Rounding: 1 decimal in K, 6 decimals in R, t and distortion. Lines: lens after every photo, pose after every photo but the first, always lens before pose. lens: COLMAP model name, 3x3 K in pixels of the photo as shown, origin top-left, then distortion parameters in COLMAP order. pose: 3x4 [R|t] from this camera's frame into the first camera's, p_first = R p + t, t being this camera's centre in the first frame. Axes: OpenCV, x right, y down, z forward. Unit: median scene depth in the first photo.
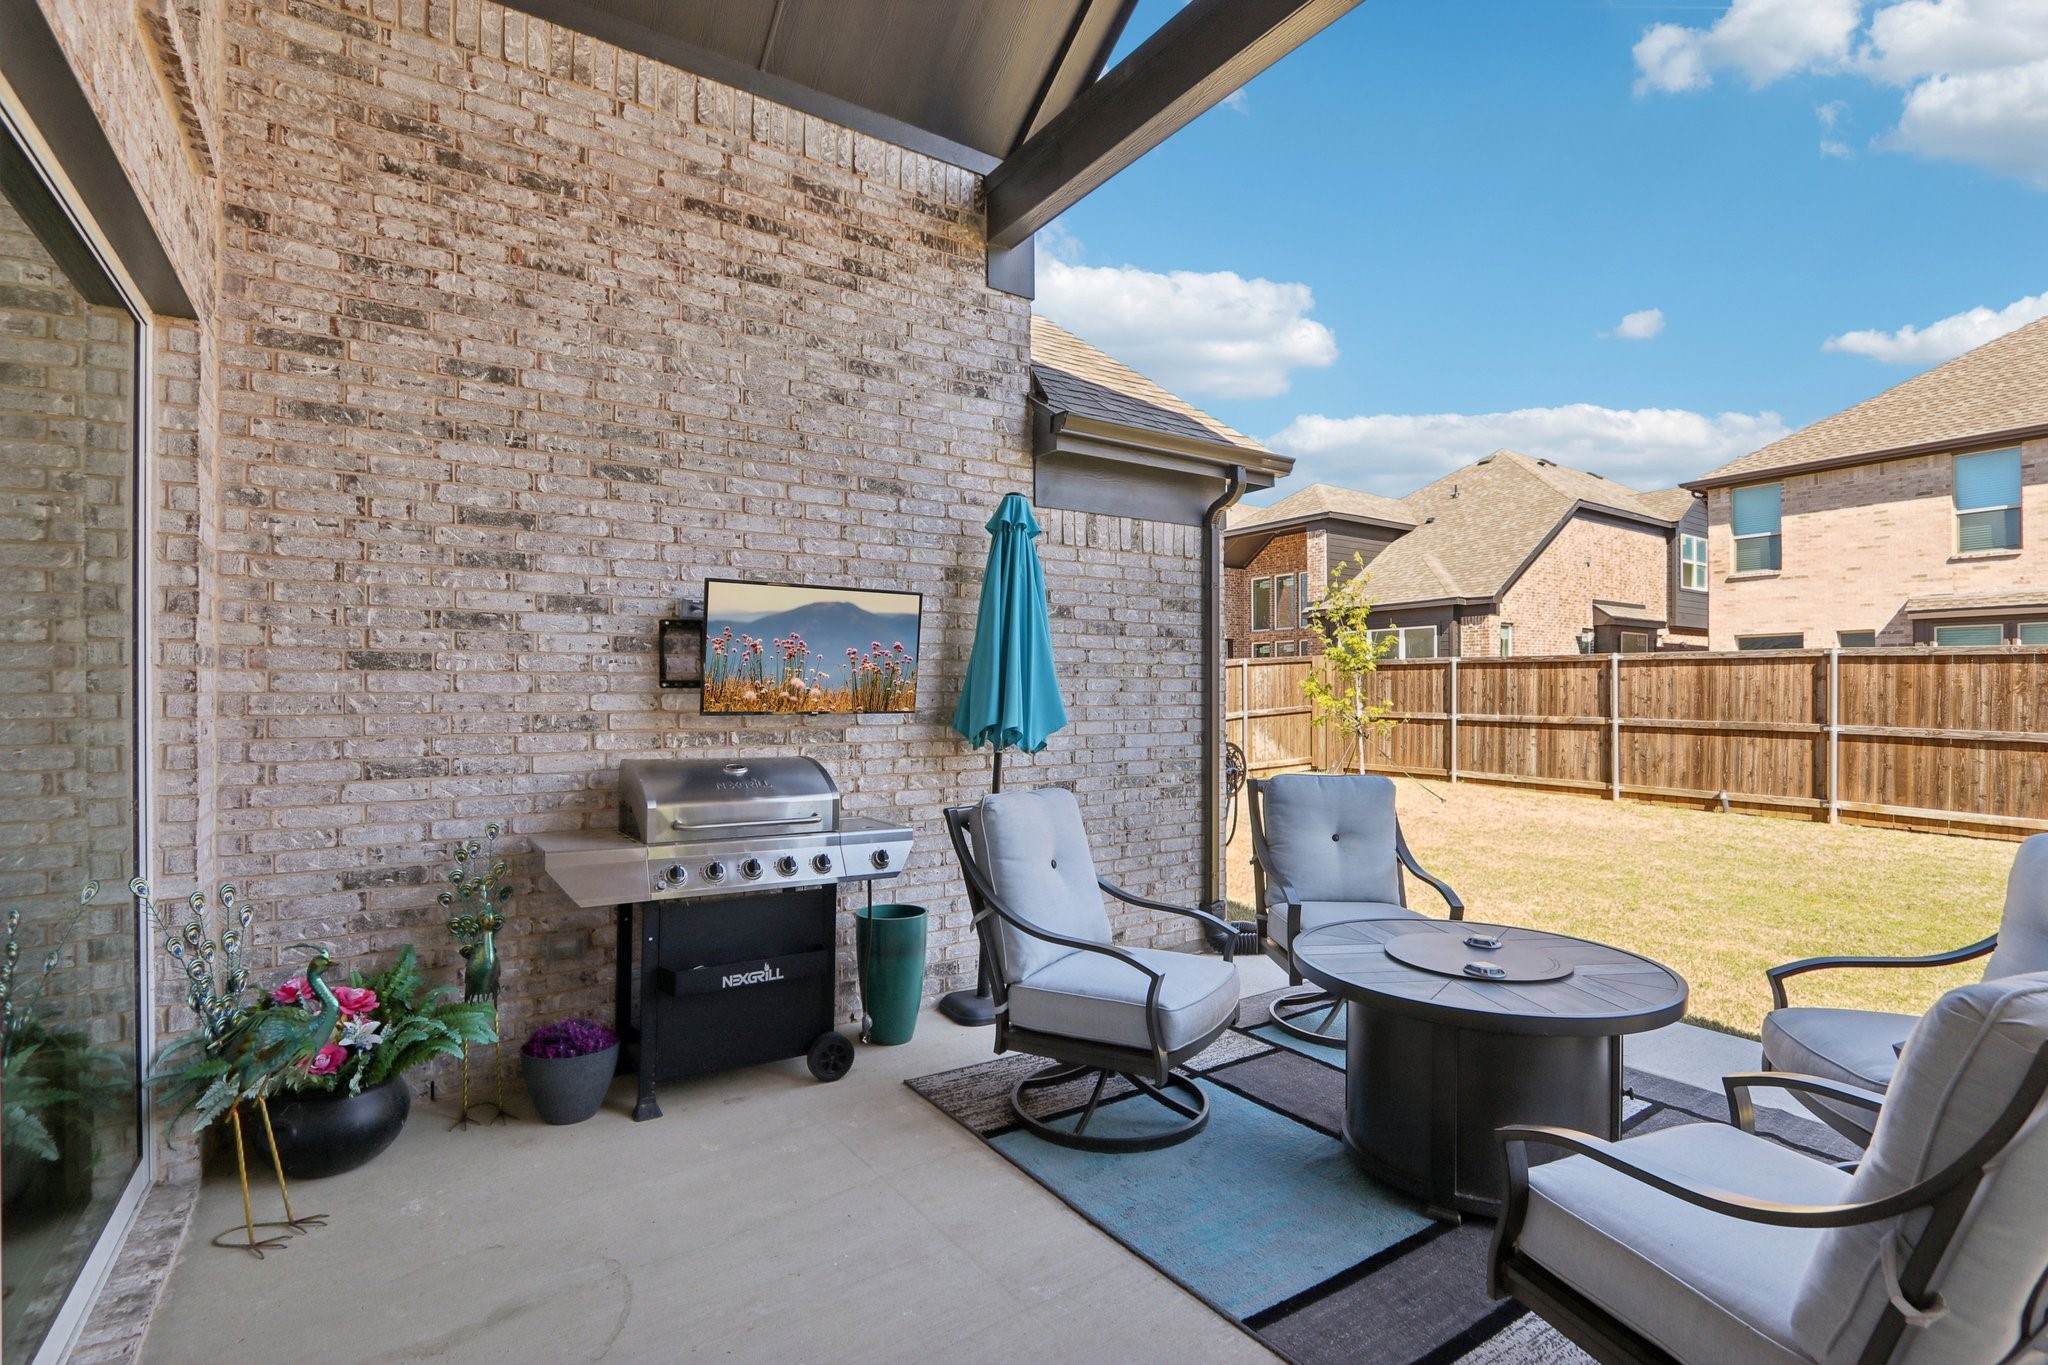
lens RADIAL K [[950.9, 0, 1019.0], [0, 950.9, 681.1], [0, 0, 1]] dist [-0.013994, 0.002544]
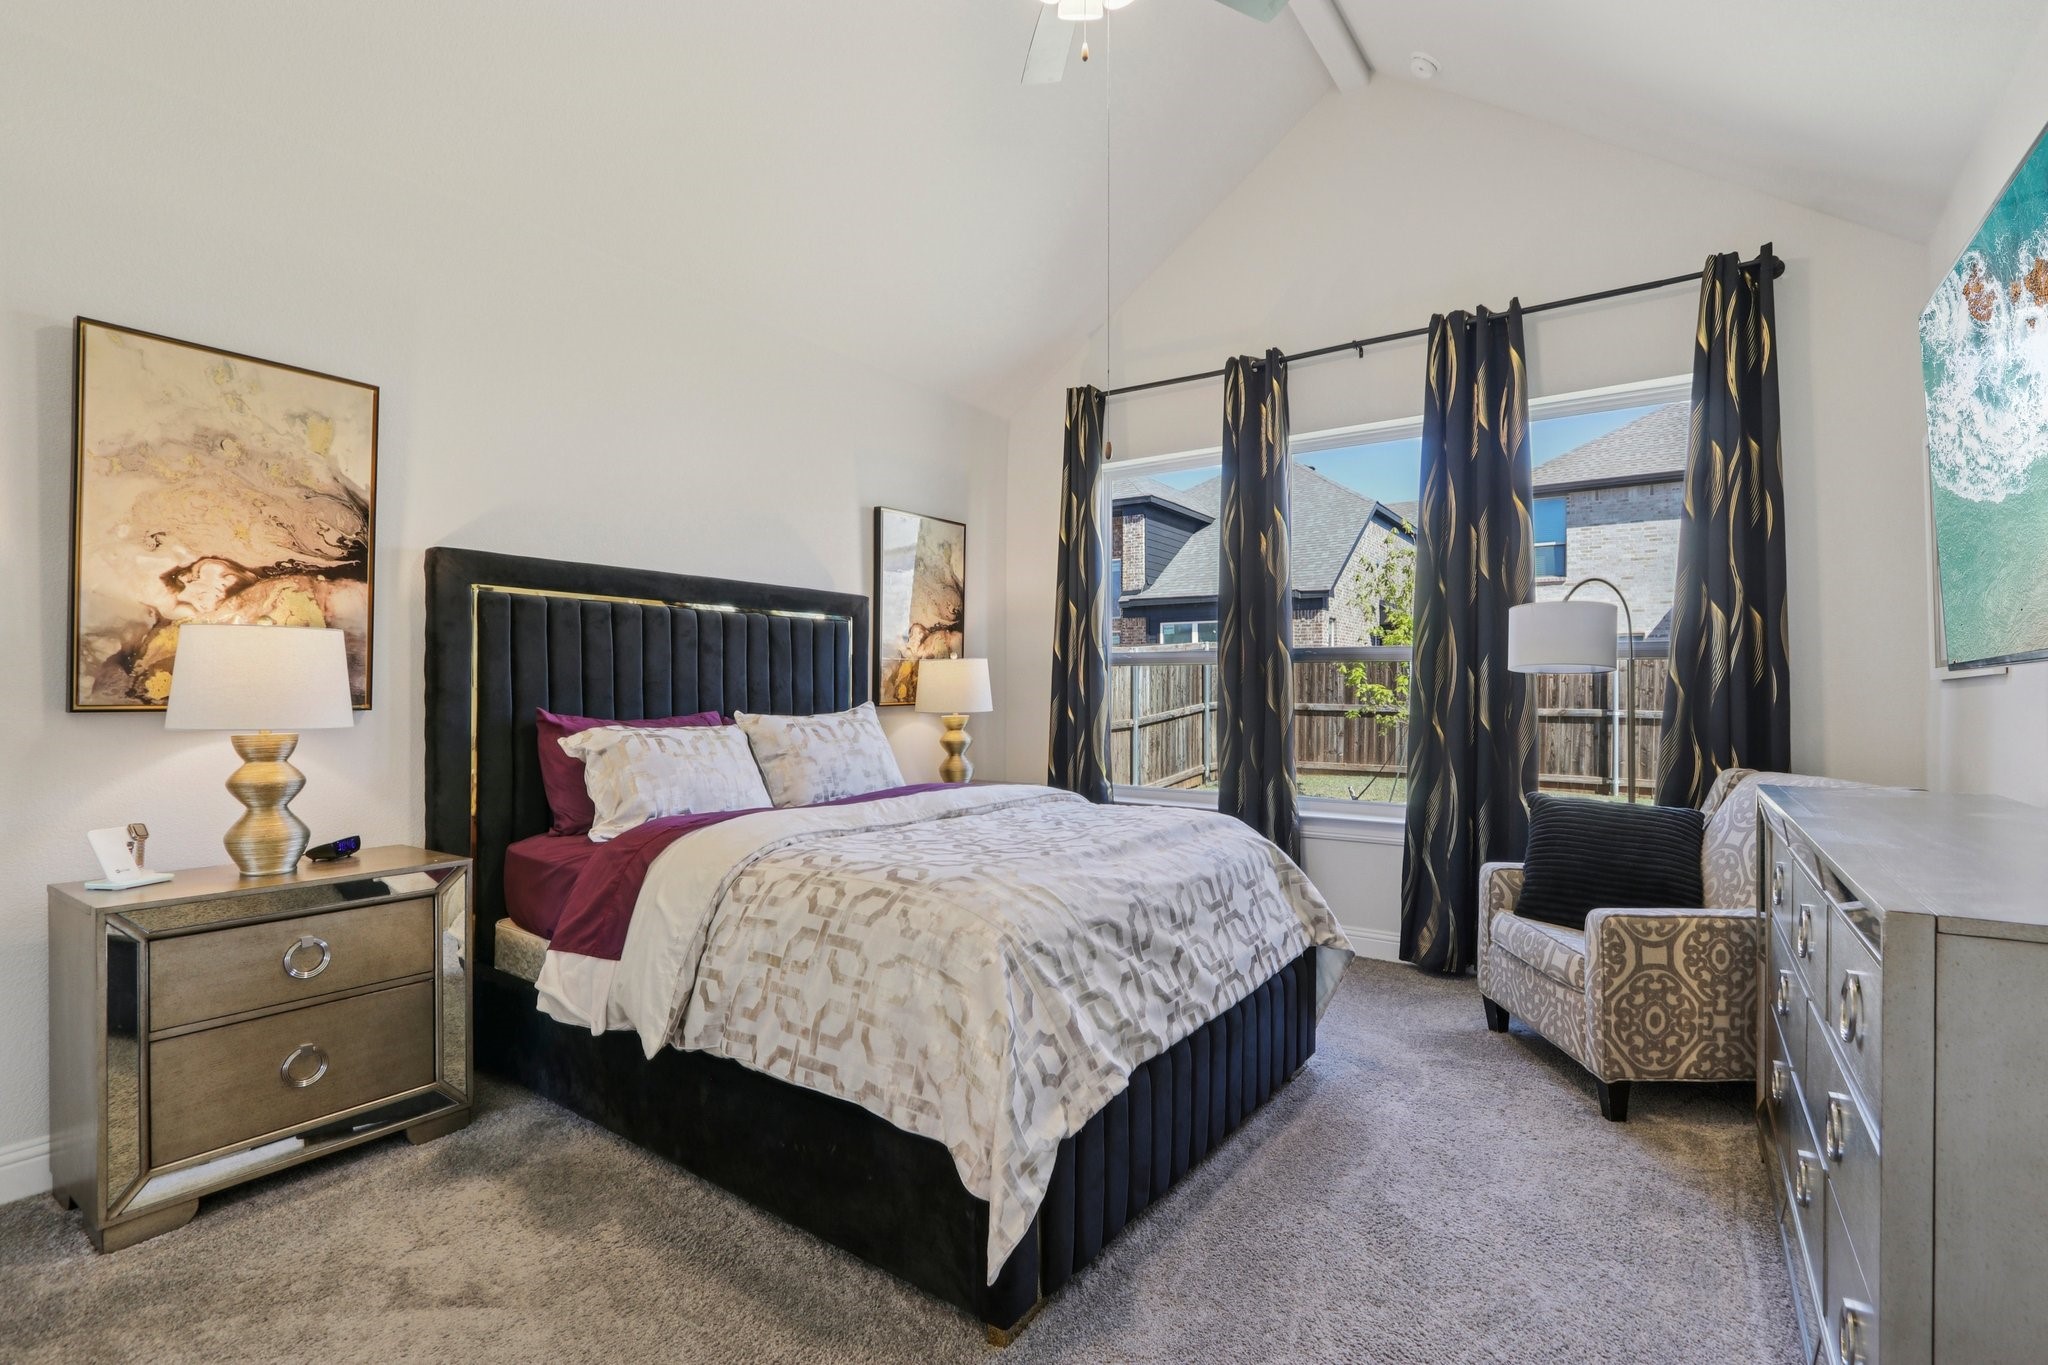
lens RADIAL K [[950.9, 0, 1024.4], [0, 950.9, 676.3], [0, 0, 1]] dist [-0.013994, 0.002544]
pose [[0.924023, 0.010371, 0.382196, -0.200366], [-0.008931, 0.999945, -0.005541, 0.010556], [-0.382232, 0.001706, 0.924065, 0.227670]]
